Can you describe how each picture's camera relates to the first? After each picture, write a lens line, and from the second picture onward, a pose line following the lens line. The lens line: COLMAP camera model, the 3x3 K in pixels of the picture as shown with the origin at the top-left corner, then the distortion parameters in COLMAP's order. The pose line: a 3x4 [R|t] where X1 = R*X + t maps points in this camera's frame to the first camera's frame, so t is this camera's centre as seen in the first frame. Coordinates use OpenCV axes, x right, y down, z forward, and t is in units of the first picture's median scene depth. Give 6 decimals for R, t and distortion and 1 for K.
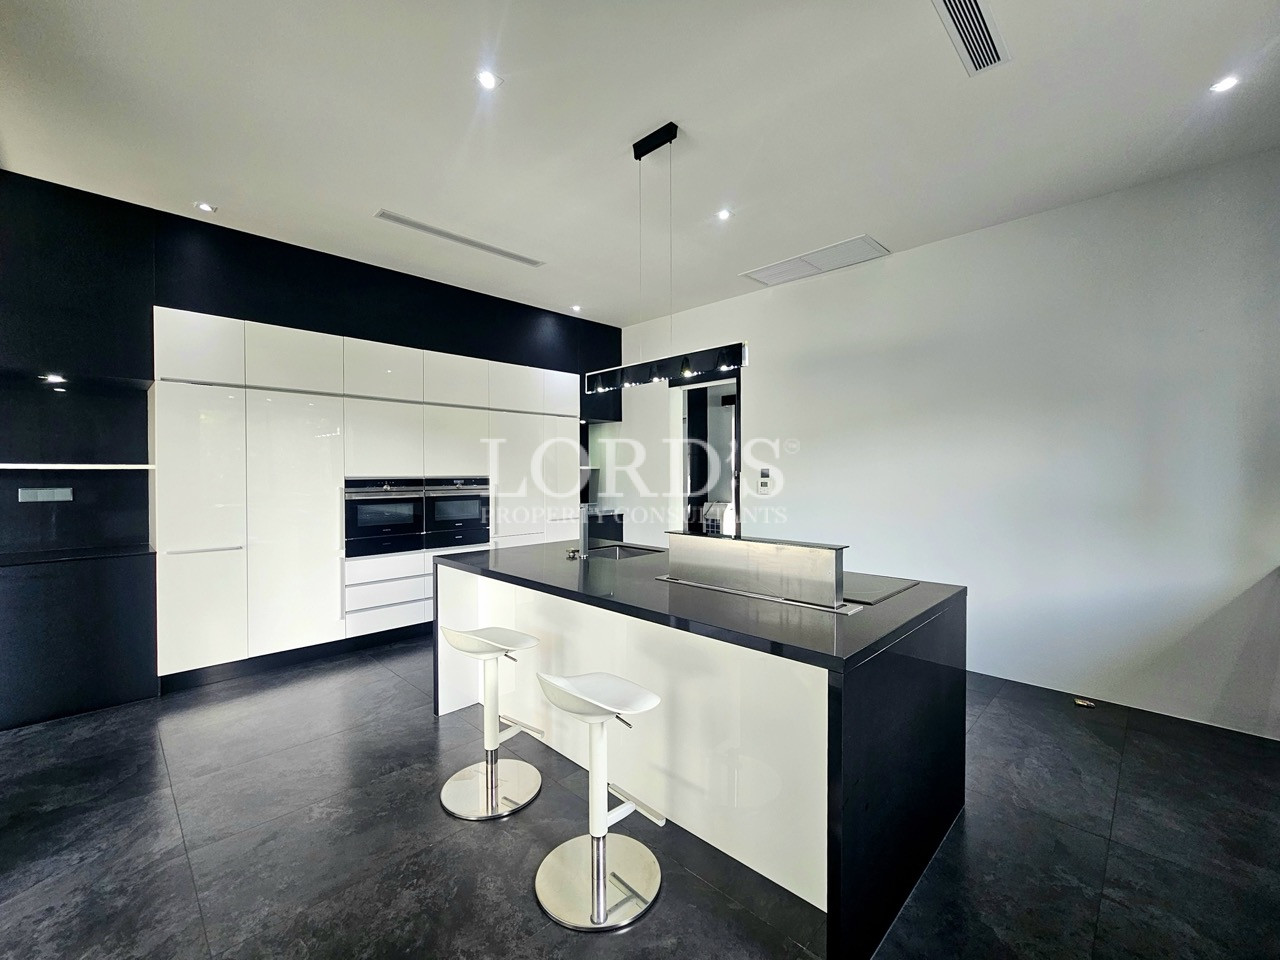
lens RADIAL K [[535.0, 0, 646.9], [0, 535.0, 484.7], [0, 0, 1]] dist [0.000890, -0.000631]
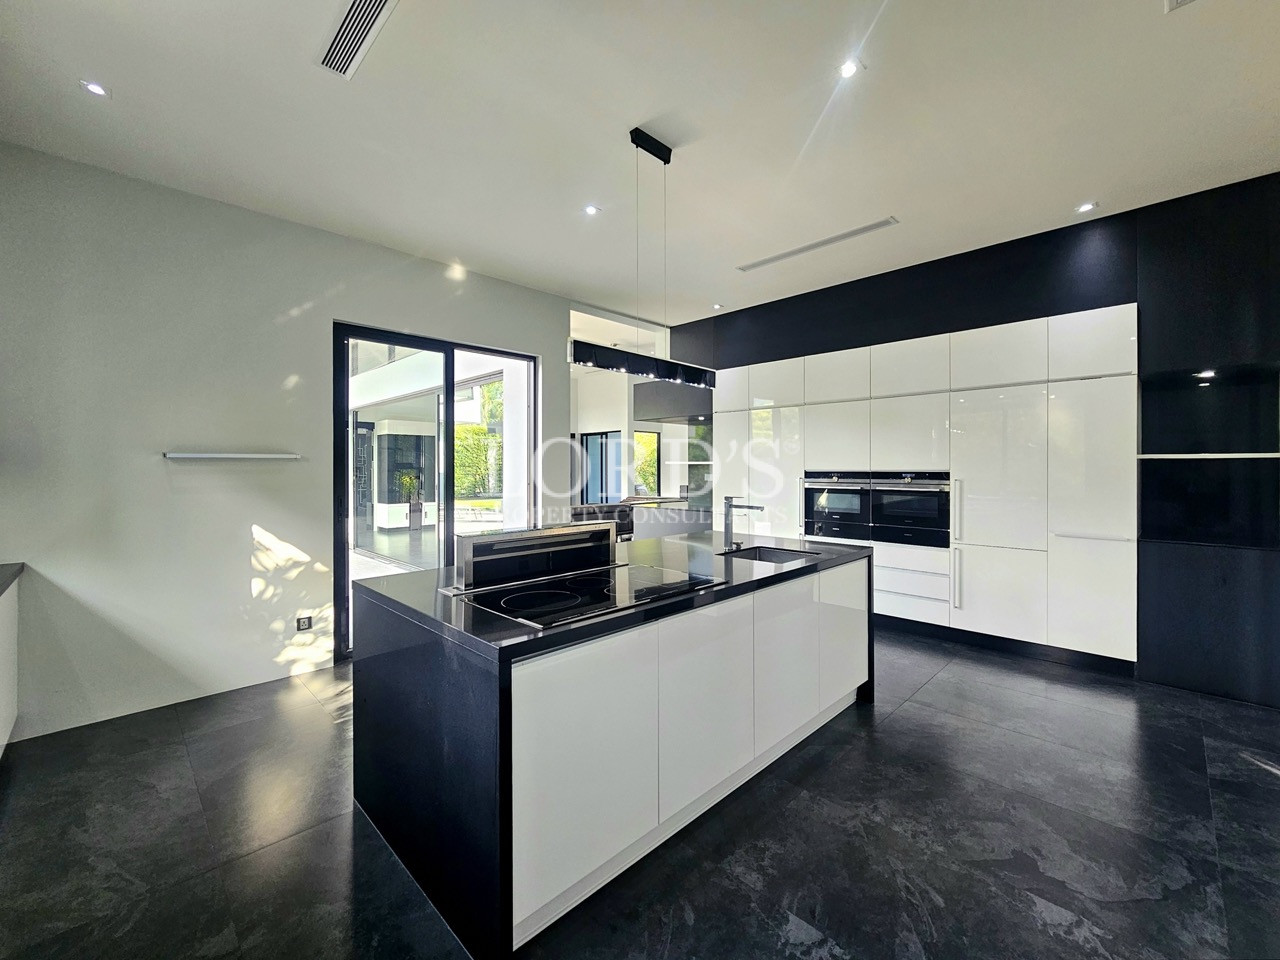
lens RADIAL K [[535.0, 0, 642.1], [0, 535.0, 480.0], [0, 0, 1]] dist [0.000890, -0.000631]
pose [[-0.012177, 0.032630, -0.999393, 0.613342], [-0.013330, 0.999373, 0.032791, -0.023125], [0.999837, 0.013721, -0.011734, 0.569462]]
